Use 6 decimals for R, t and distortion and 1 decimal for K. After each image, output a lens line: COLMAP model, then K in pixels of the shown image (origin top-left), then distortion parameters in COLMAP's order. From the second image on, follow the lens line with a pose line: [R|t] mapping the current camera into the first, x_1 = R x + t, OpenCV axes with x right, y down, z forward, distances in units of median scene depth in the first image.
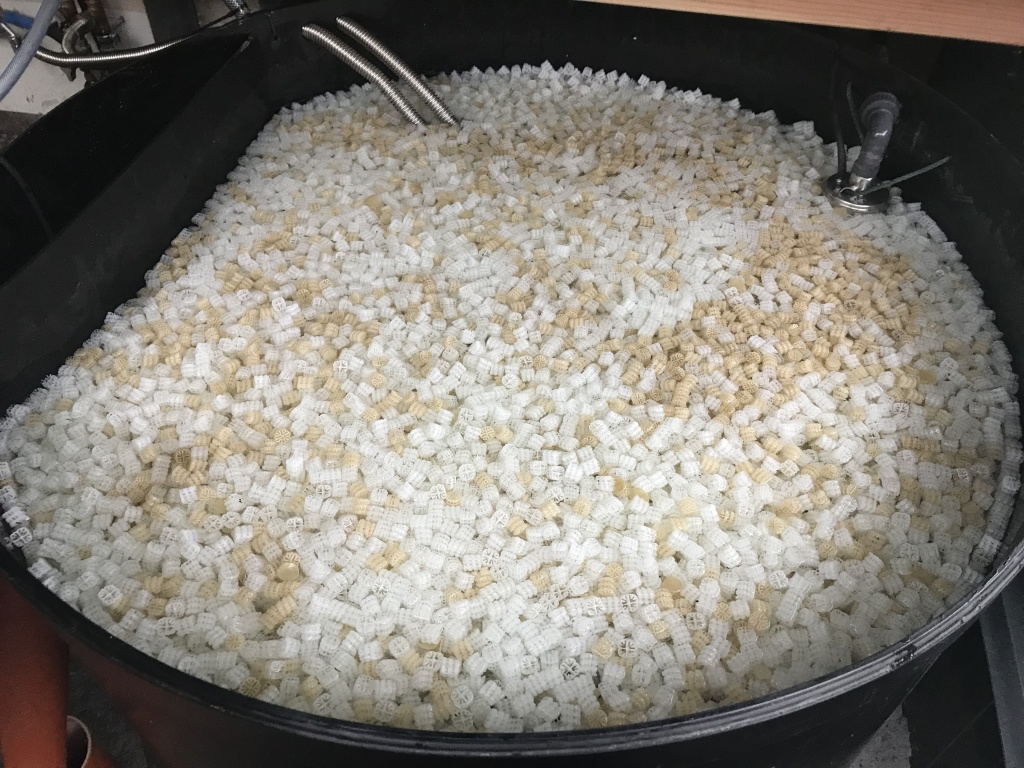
lens RADIAL K [[842.7, 0, 509.5], [0, 842.7, 383.7], [0, 0, 1]] dist [0.016268, -0.026824]
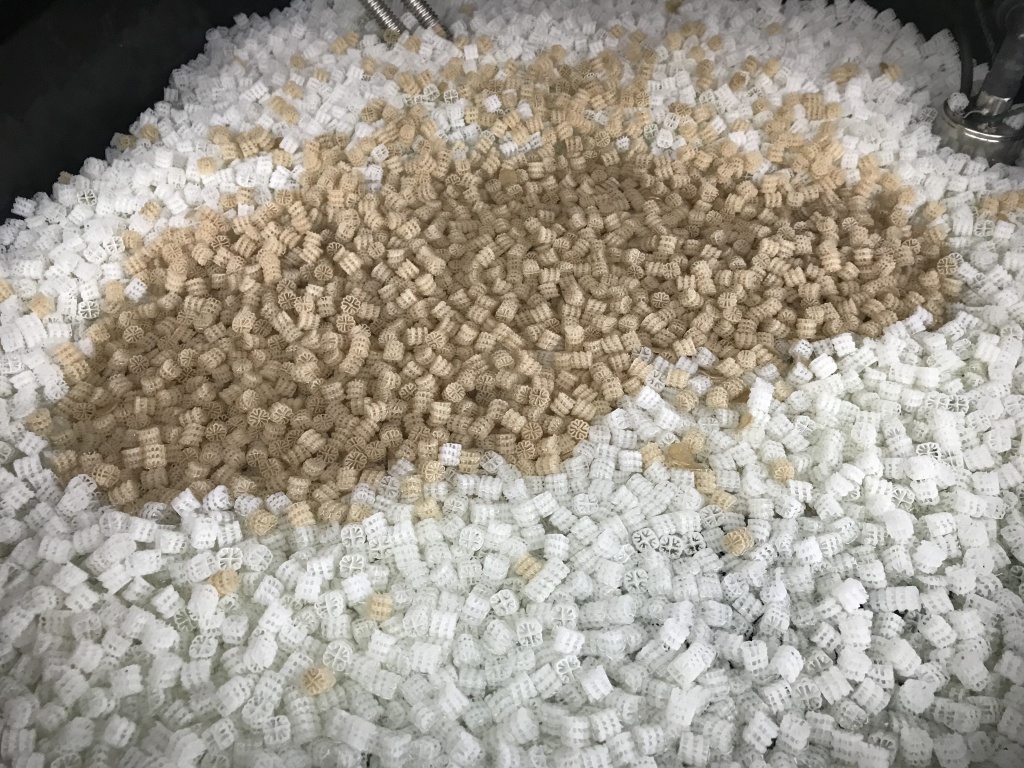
lens RADIAL K [[842.7, 0, 521.2], [0, 842.7, 389.1], [0, 0, 1]] dist [0.016268, -0.026824]
pose [[0.999855, 0.011694, -0.012361, 0.023024], [-0.011259, 0.999333, 0.034727, -0.015193], [0.012759, -0.034583, 0.999320, 0.316853]]
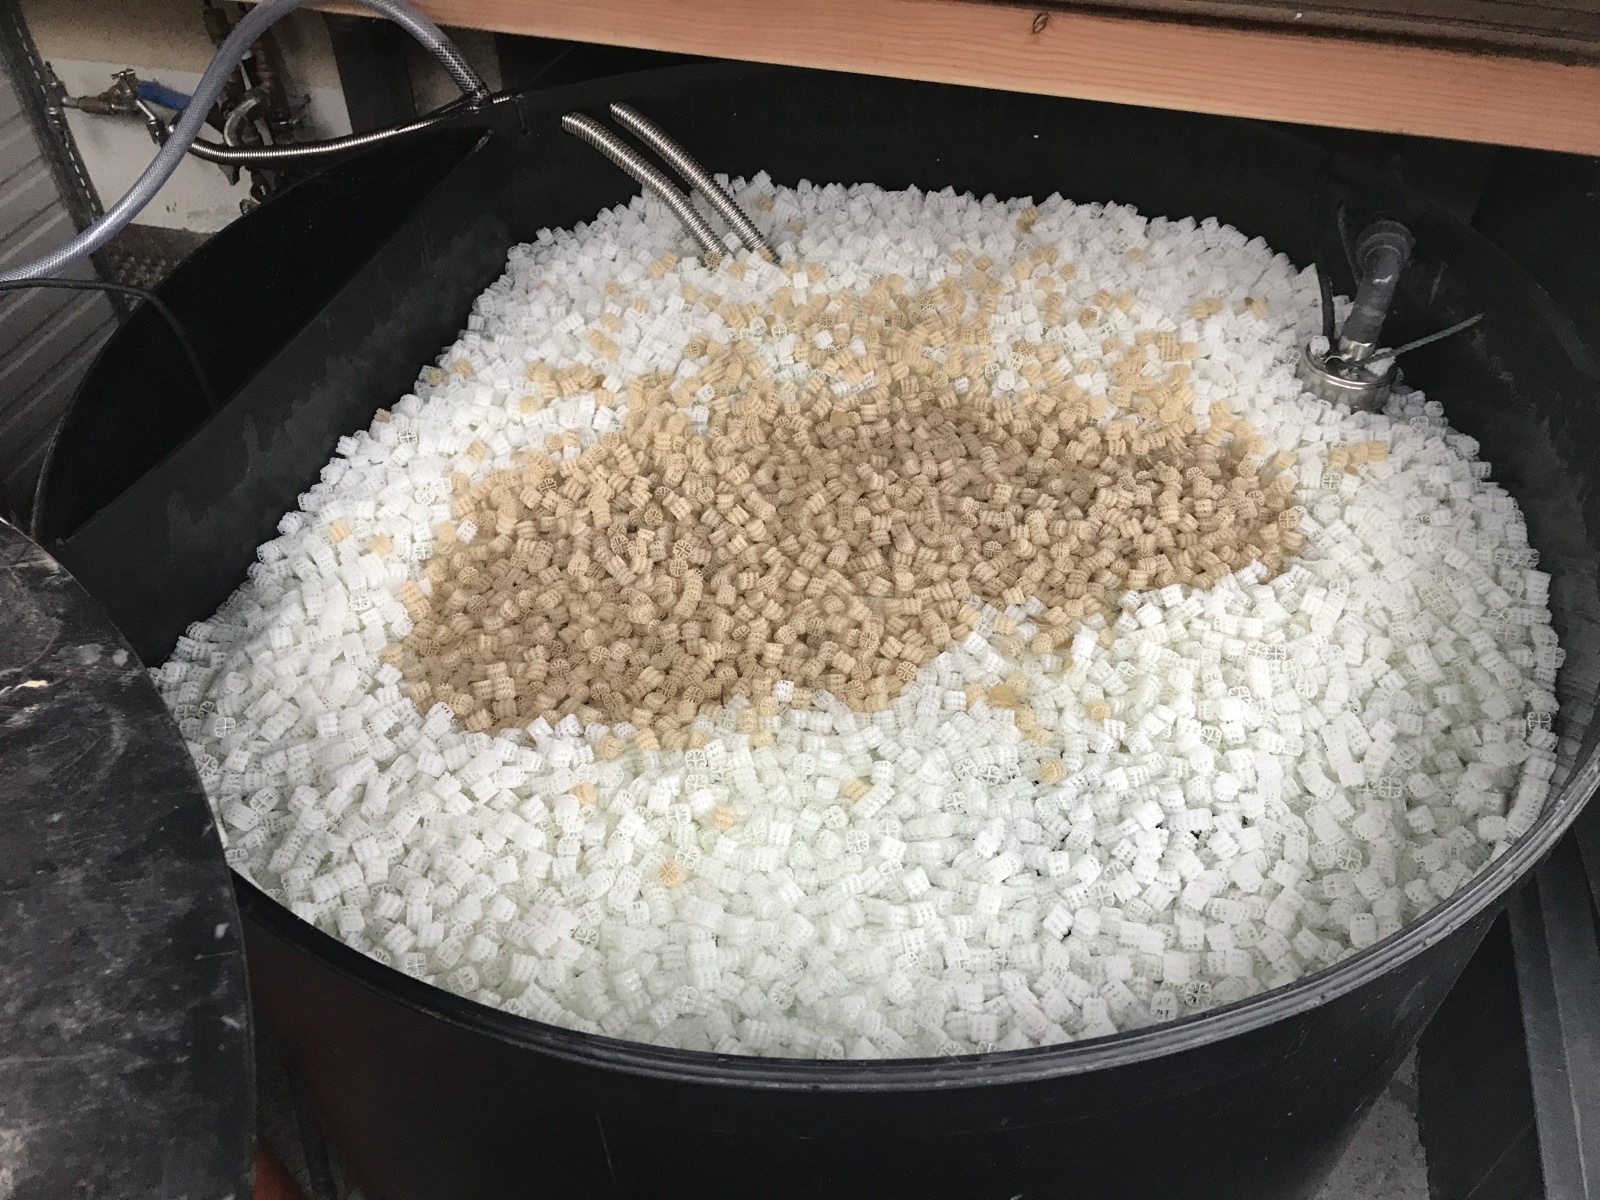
lens RADIAL K [[1316.7, 0, 803.2], [0, 1316.7, 597.6], [0, 0, 1]] dist [0.016268, -0.026824]
pose [[0.998718, 0.026335, -0.043238, 0.020697], [-0.027929, 0.998936, -0.036699, 0.021821], [0.042226, 0.037860, 0.998391, -0.113110]]
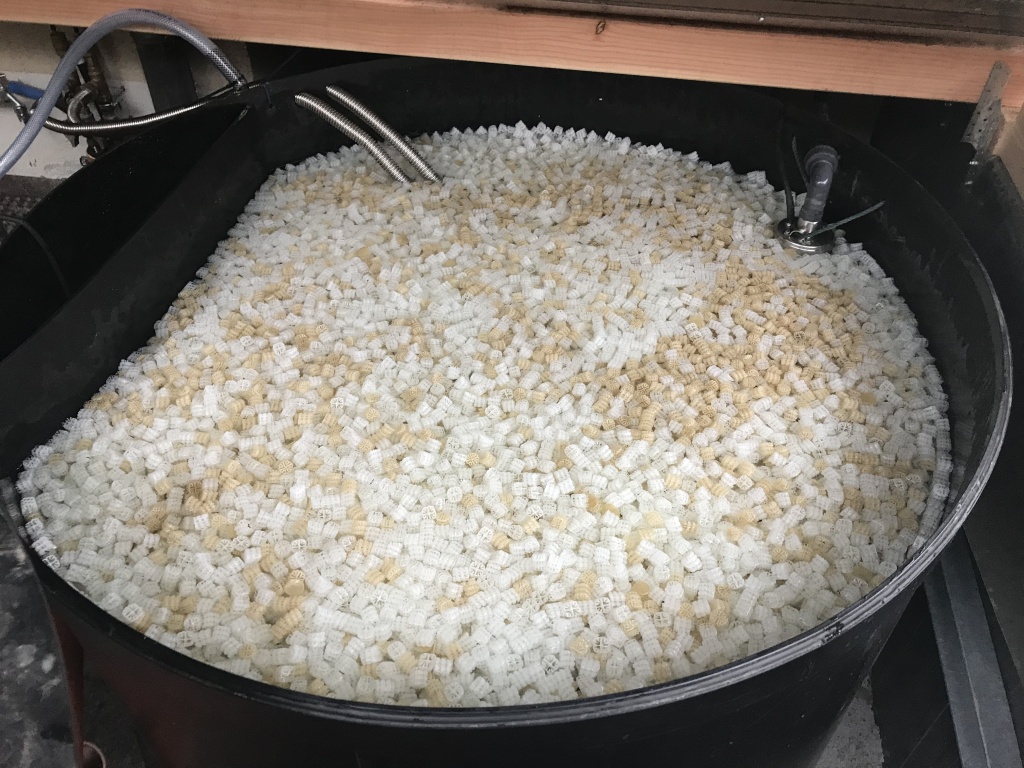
lens RADIAL K [[842.7, 0, 516.2], [0, 842.7, 380.9], [0, 0, 1]] dist [0.016268, -0.026824]
pose [[0.999418, -0.026069, 0.022023, 0.008508], [0.027256, 0.998090, -0.055441, 0.017501], [-0.020536, 0.056009, 0.998219, -0.099288]]
